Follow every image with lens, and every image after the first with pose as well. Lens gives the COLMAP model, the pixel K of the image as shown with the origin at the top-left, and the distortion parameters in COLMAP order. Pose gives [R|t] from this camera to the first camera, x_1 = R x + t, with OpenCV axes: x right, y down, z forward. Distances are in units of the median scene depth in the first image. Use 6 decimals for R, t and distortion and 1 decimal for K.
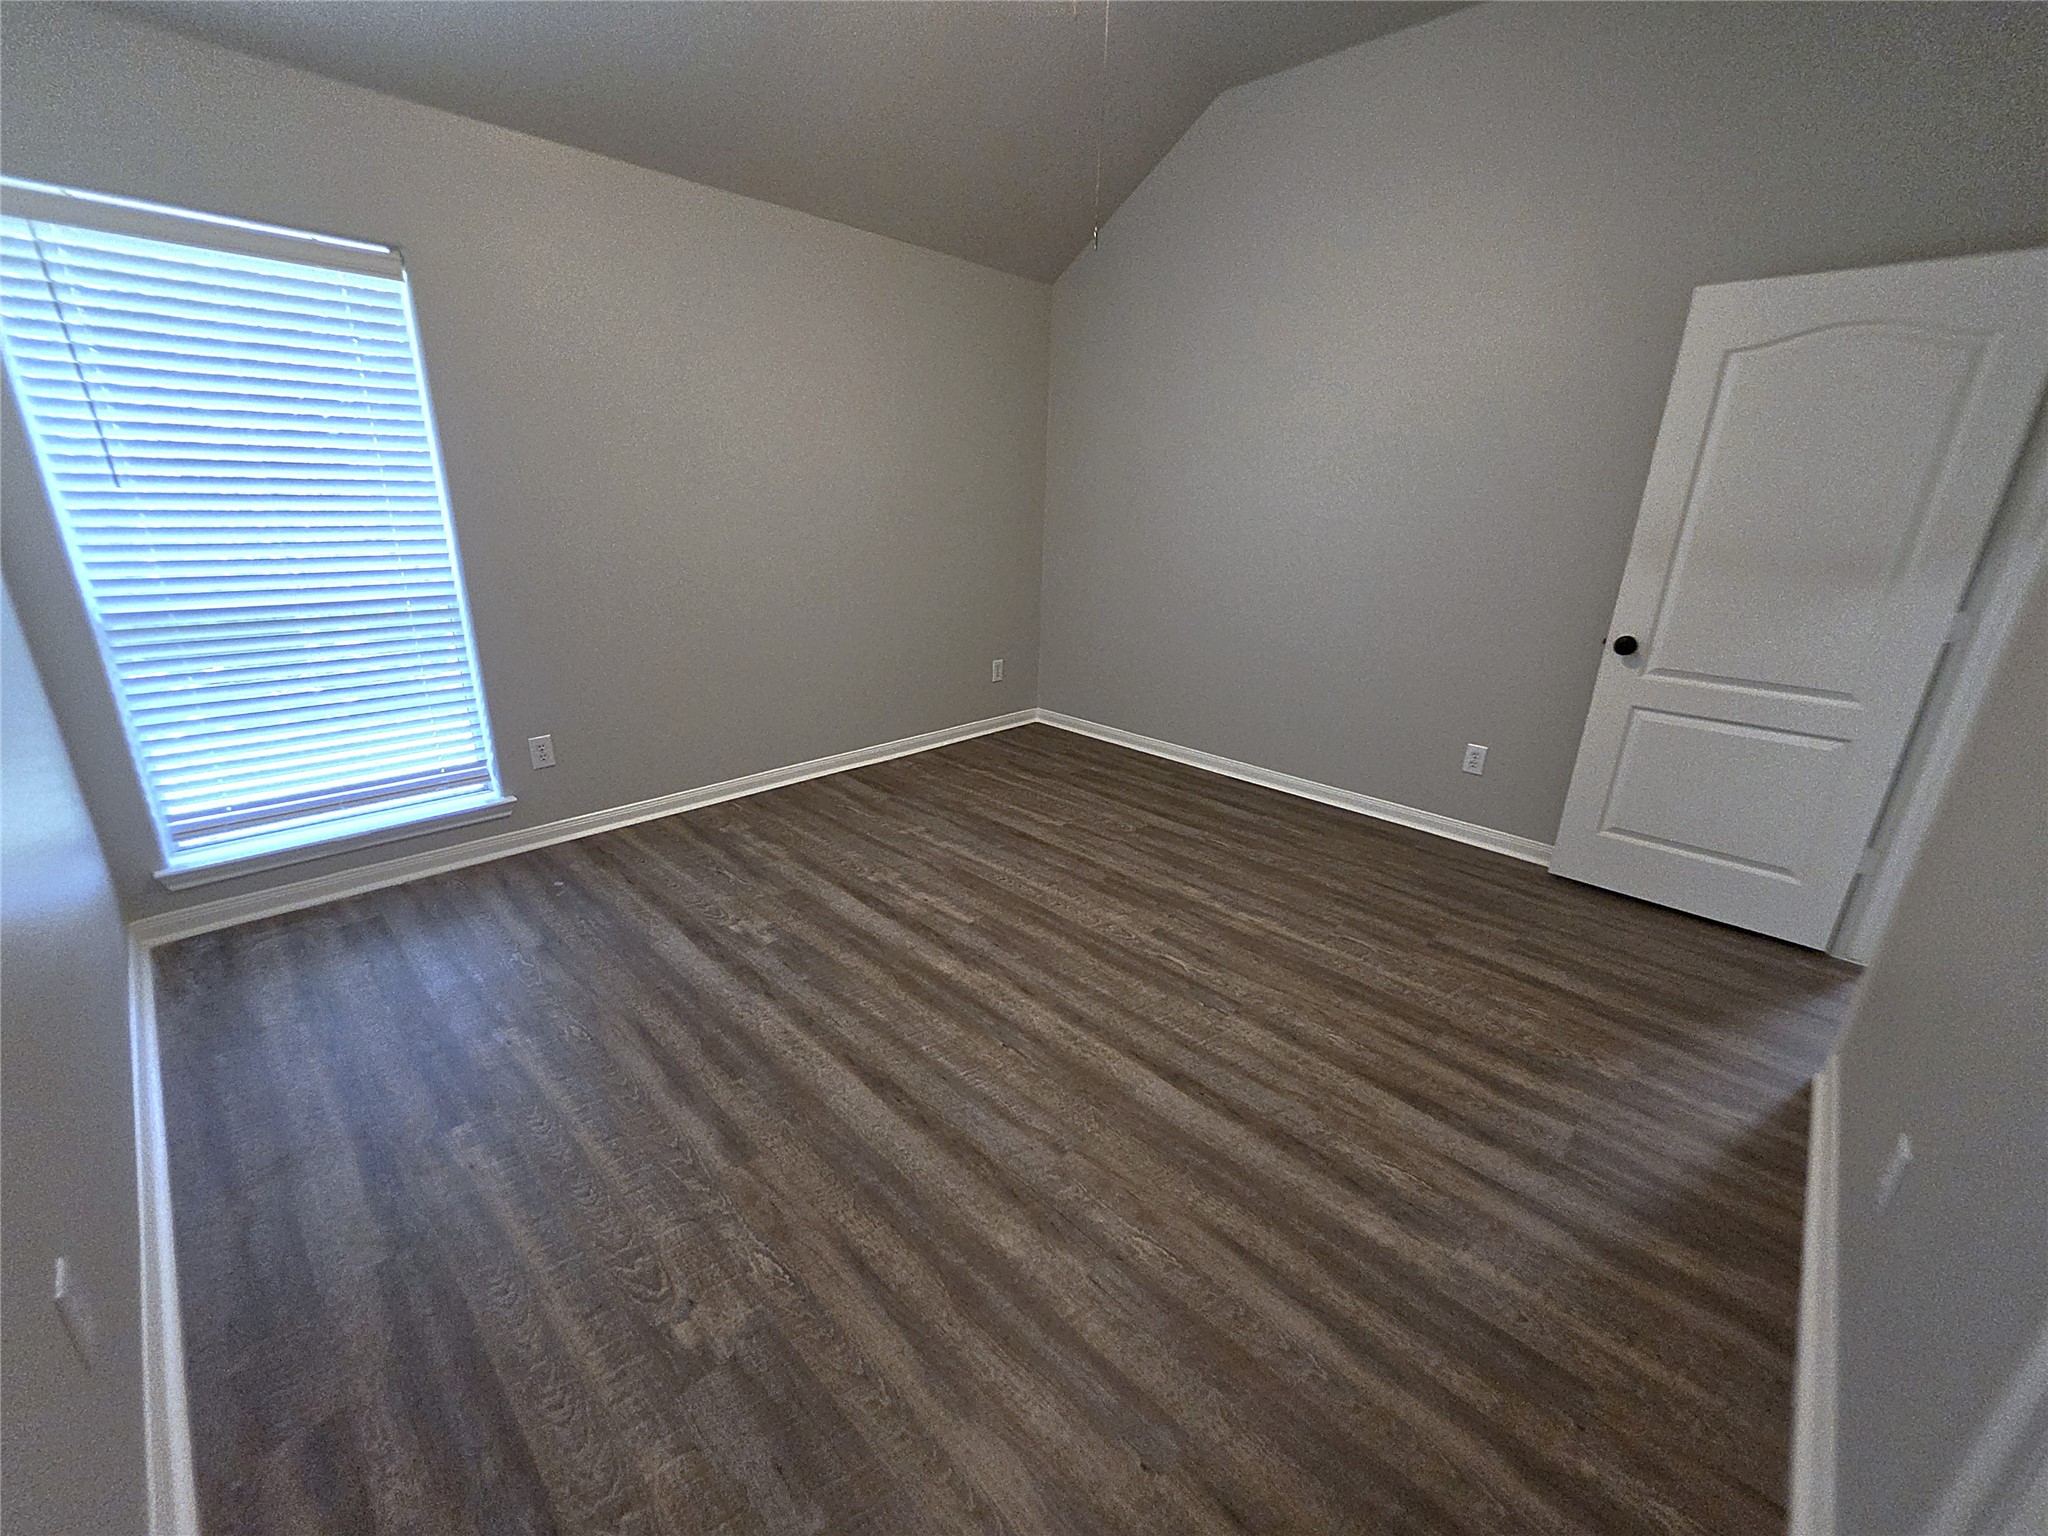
lens RADIAL K [[813.7, 0, 1025.8], [0, 813.7, 762.4], [0, 0, 1]] dist [0.000202, 0.001281]
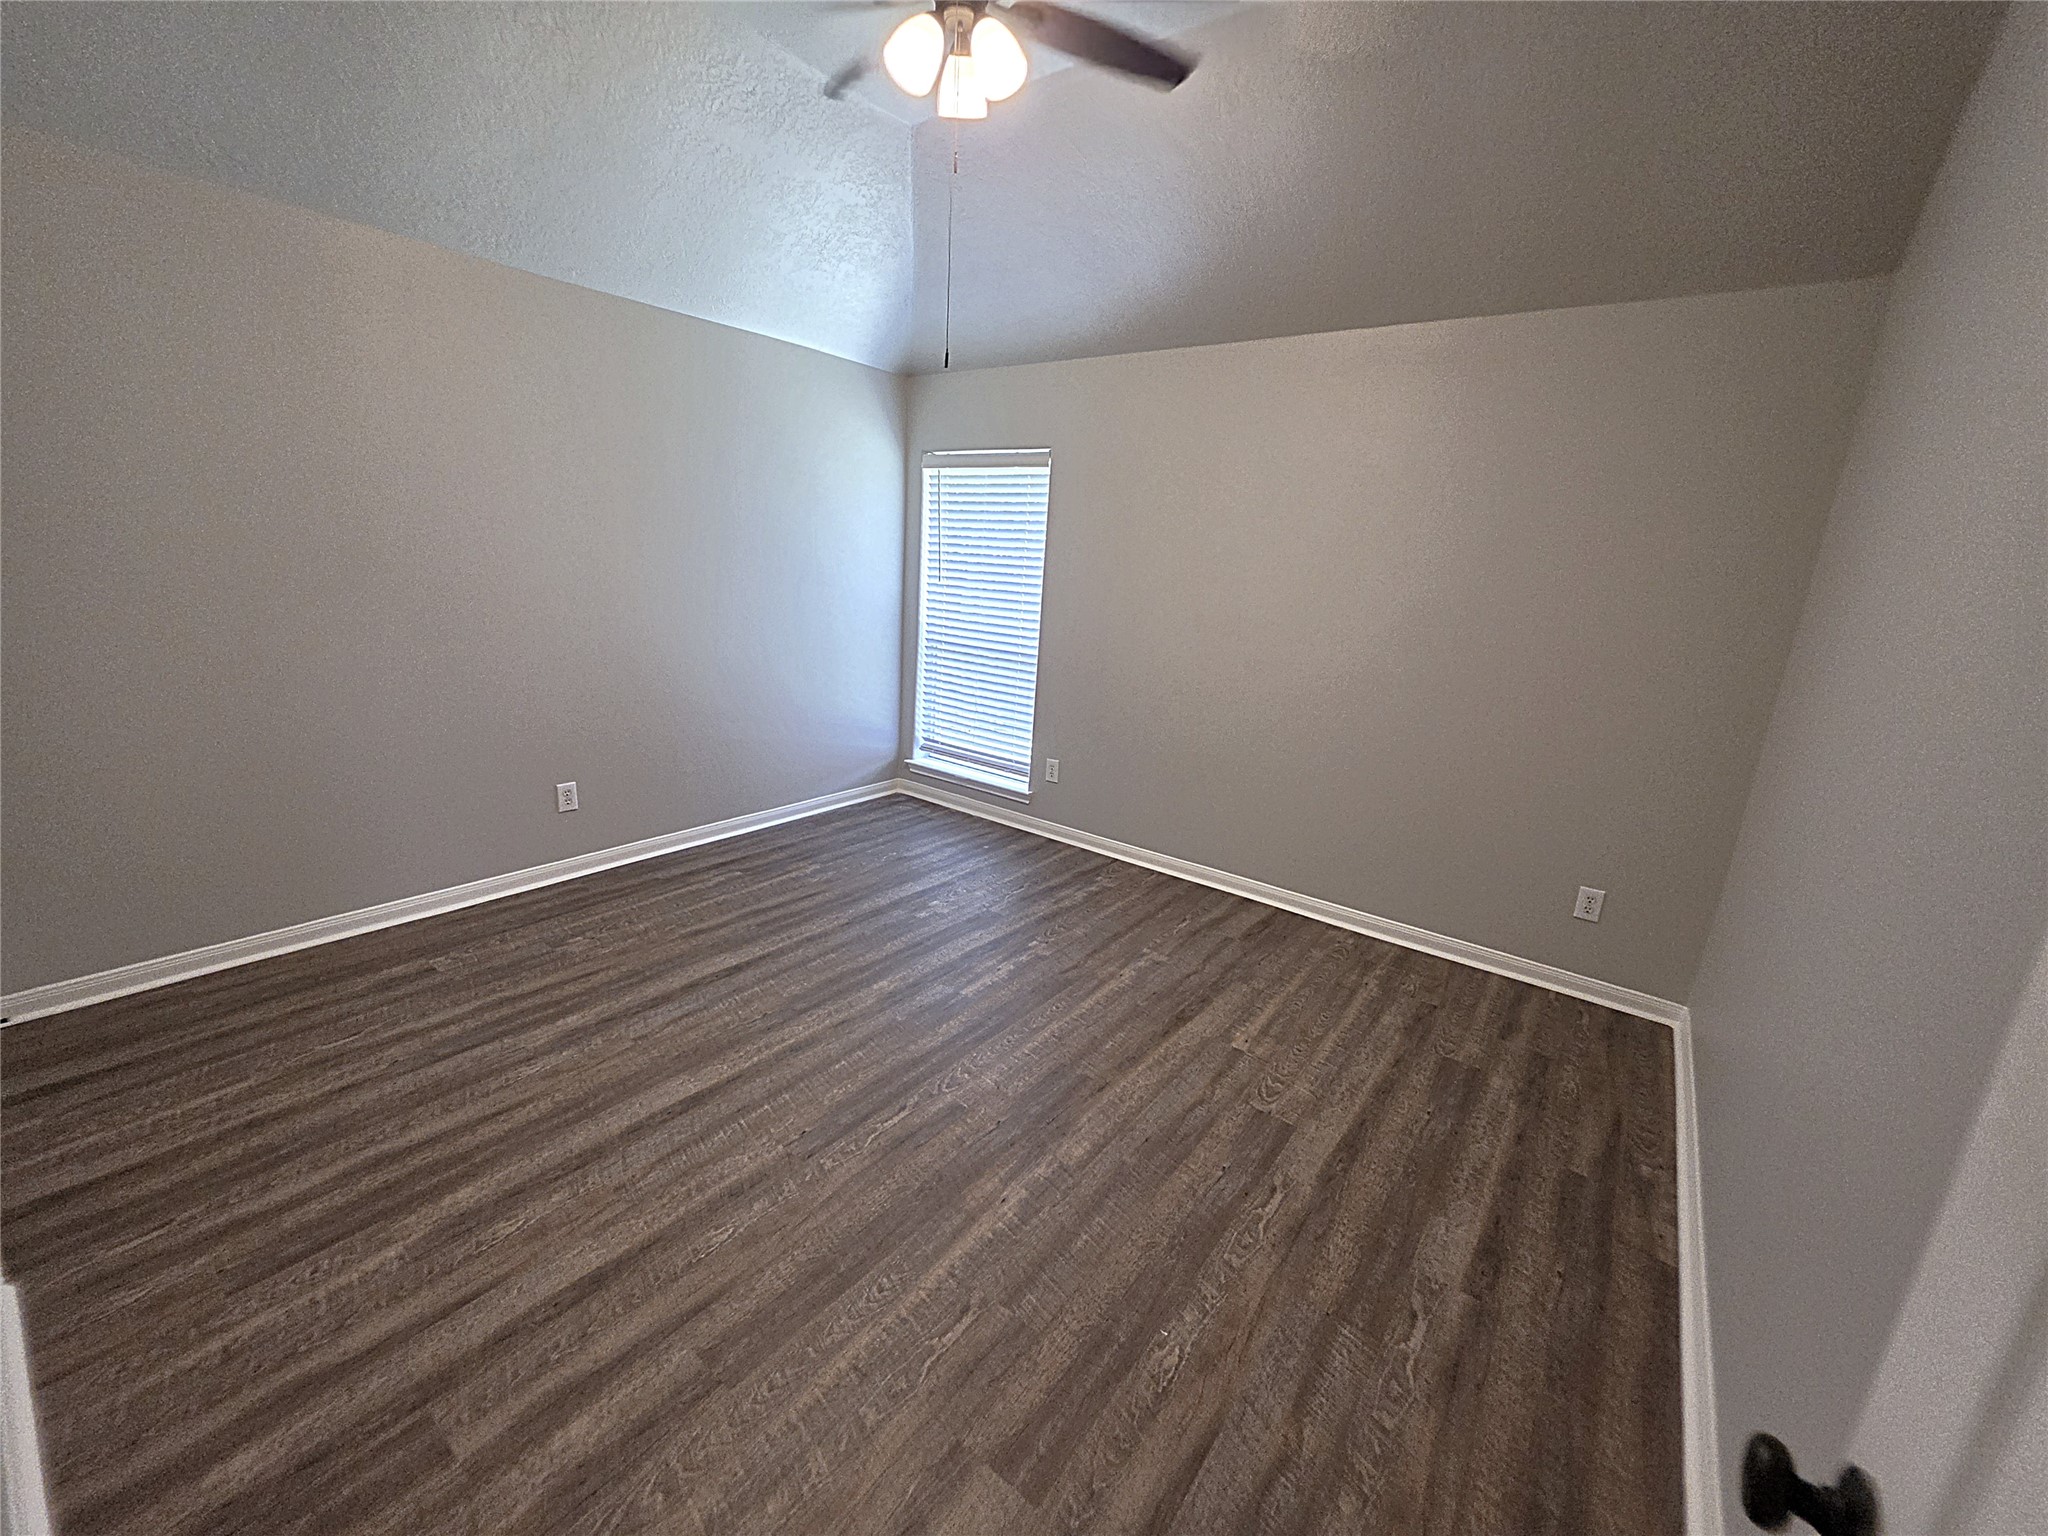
lens RADIAL K [[813.7, 0, 1016.3], [0, 813.7, 773.9], [0, 0, 1]] dist [0.000202, 0.001281]
pose [[0.120599, 0.233999, -0.964728, 0.948280], [-0.369068, 0.912730, 0.175251, -0.288640], [0.921545, 0.334915, 0.196436, 0.826516]]
